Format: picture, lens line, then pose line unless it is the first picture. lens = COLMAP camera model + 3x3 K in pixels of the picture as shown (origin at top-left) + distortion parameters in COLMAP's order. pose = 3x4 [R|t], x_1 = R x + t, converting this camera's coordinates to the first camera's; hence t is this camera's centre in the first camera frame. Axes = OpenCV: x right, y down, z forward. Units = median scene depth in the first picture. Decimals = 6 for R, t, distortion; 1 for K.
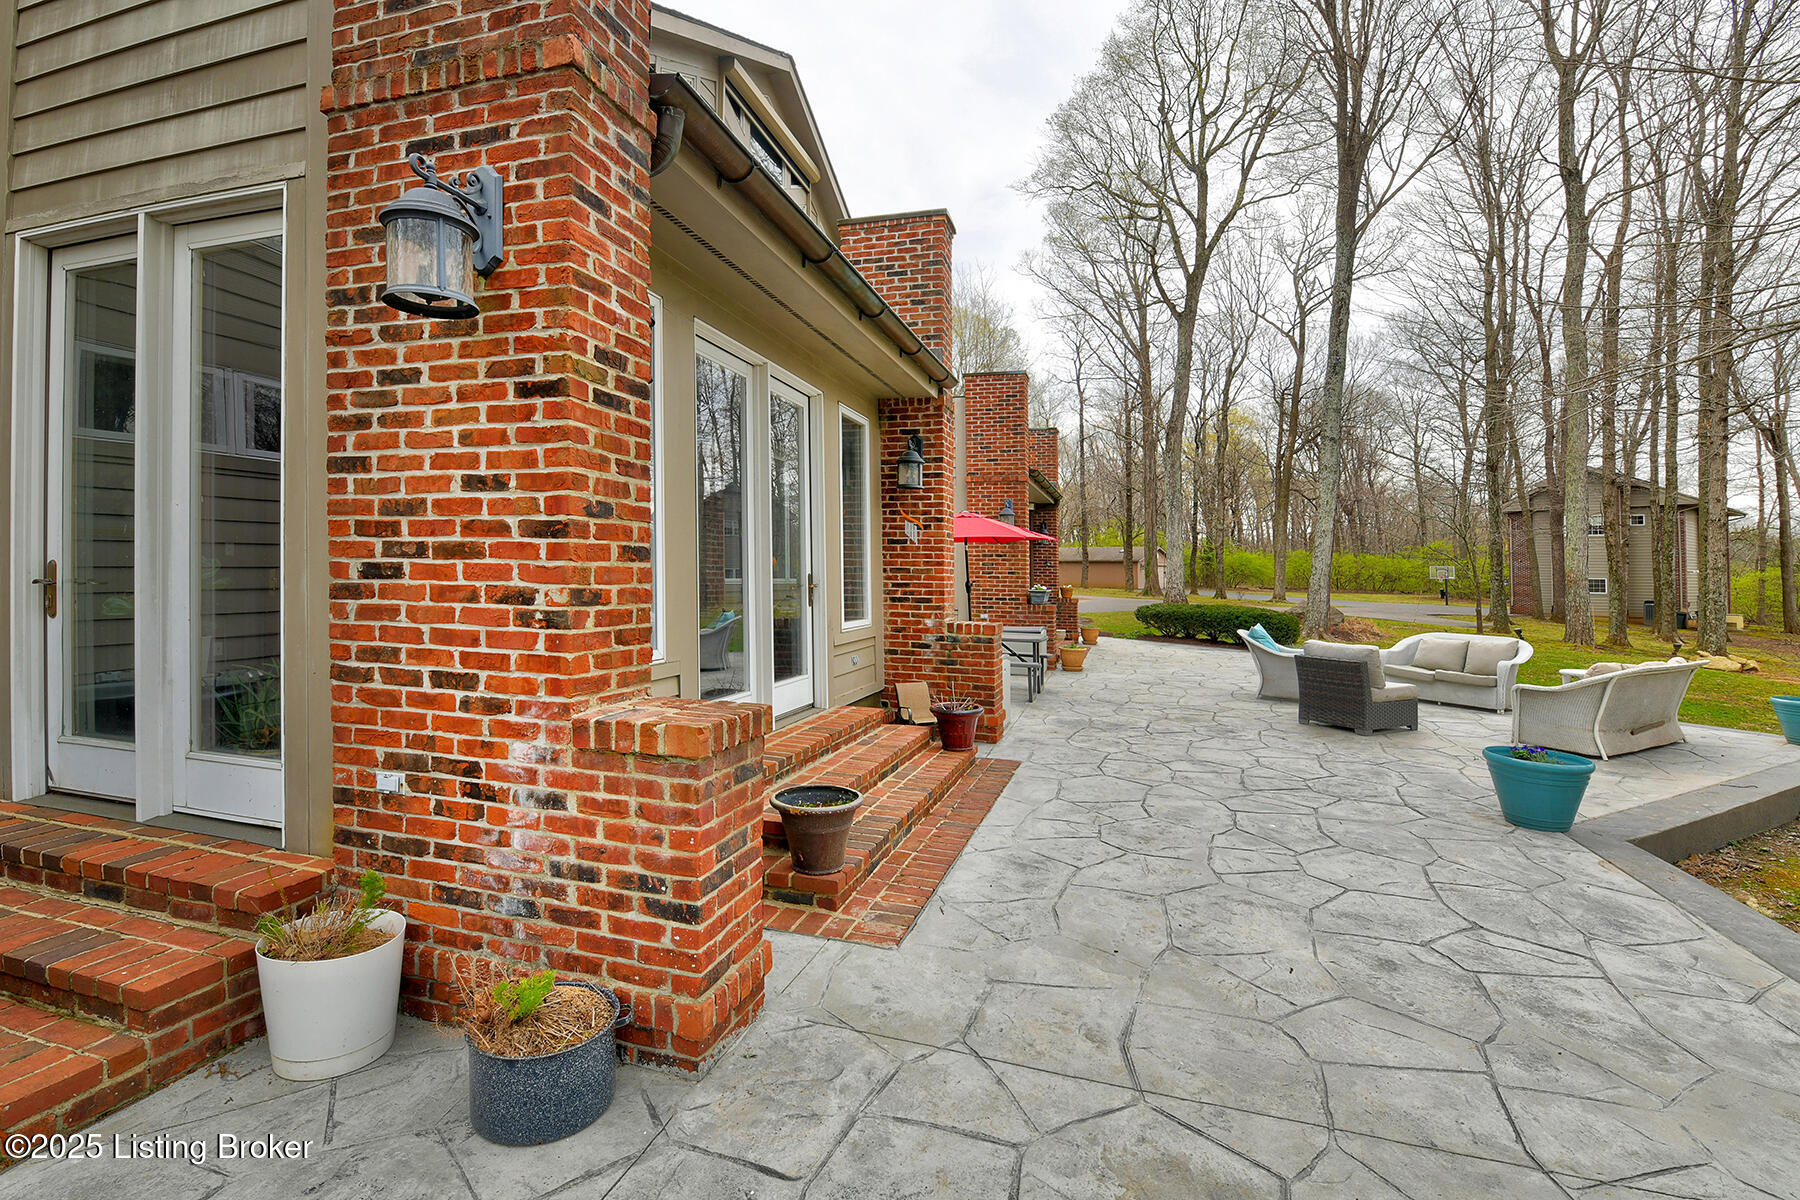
lens RADIAL K [[790.8, 0, 832.3], [0, 790.8, 527.0], [0, 0, 1]] dist [-0.007820, -0.001447]
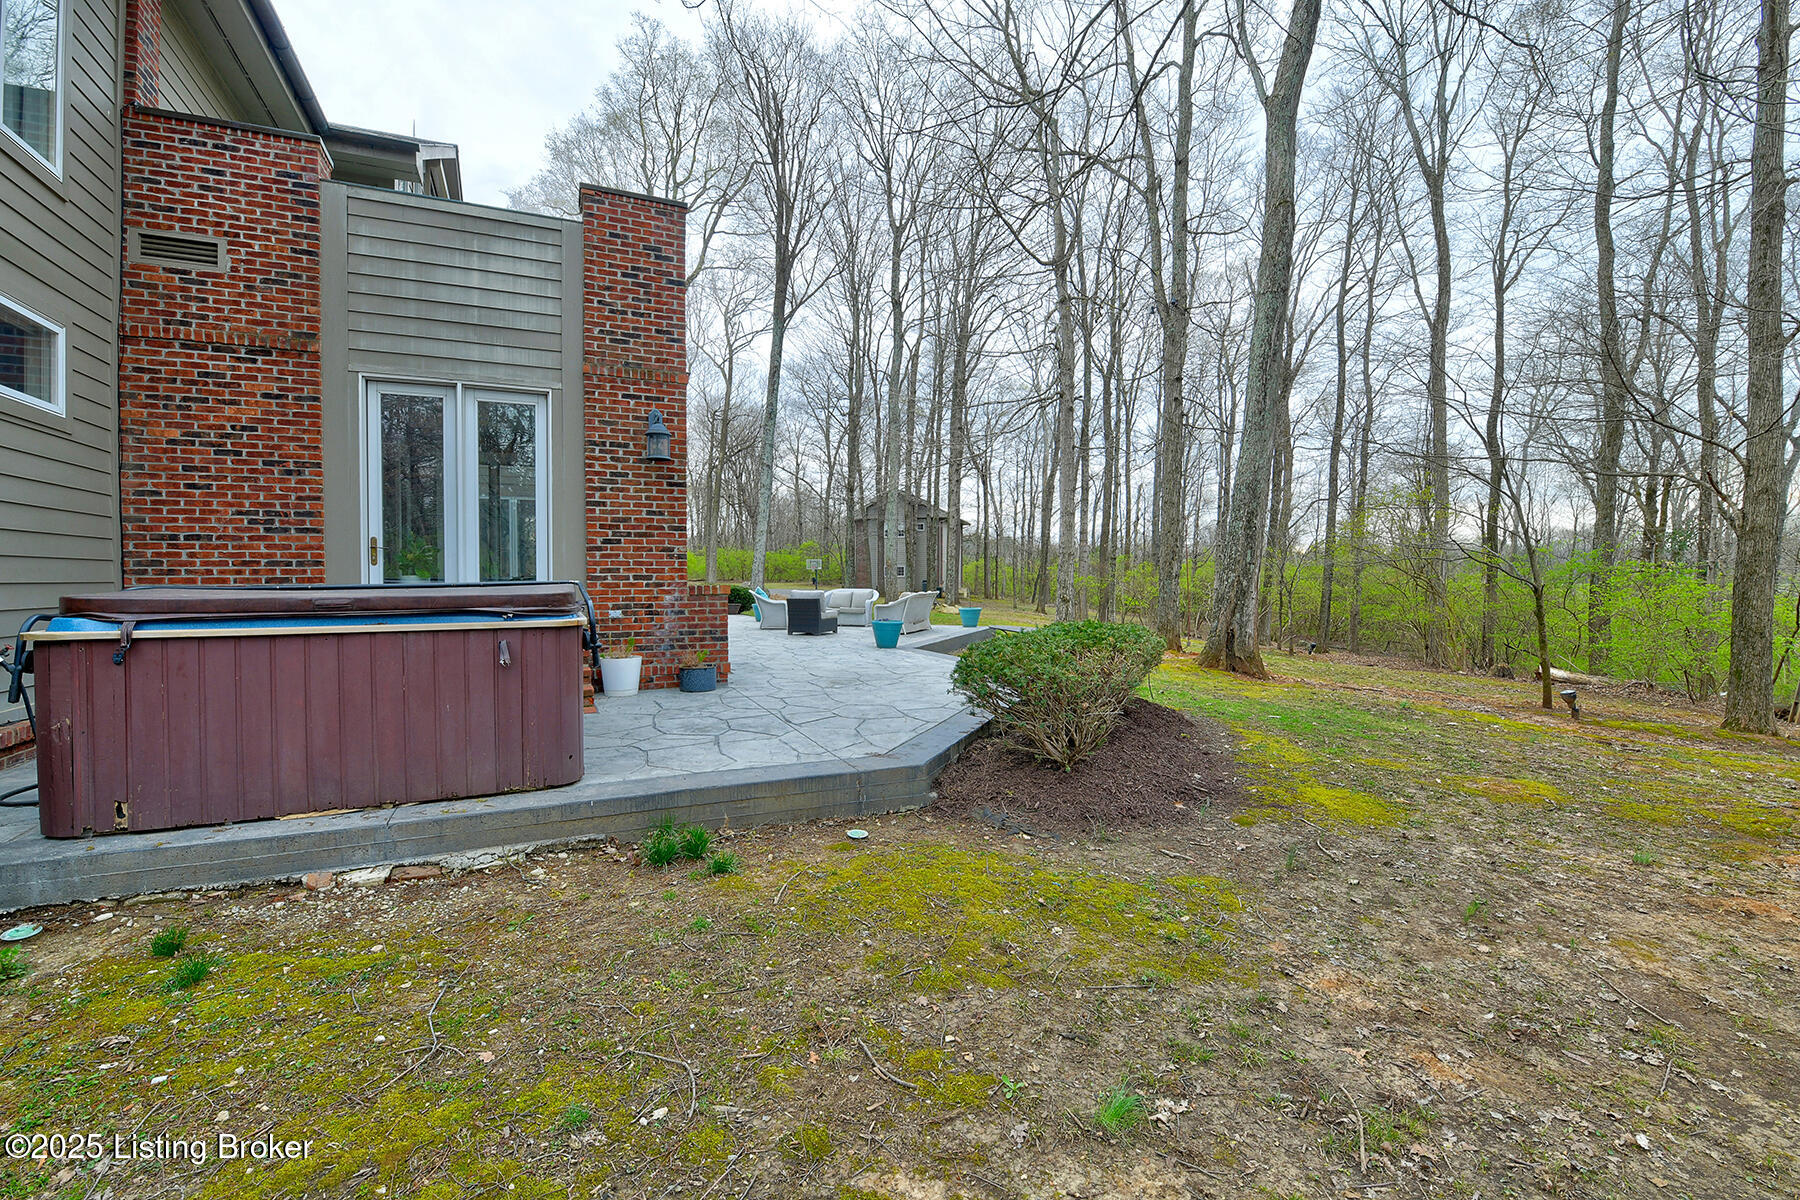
lens RADIAL K [[790.8, 0, 895.9], [0, 790.8, 605.7], [0, 0, 1]] dist [-0.007820, -0.001447]
pose [[0.719256, -0.047667, 0.693108, -0.210856], [-0.024727, 0.995255, 0.094107, -0.000998], [-0.694305, -0.084826, 0.714664, -0.208118]]
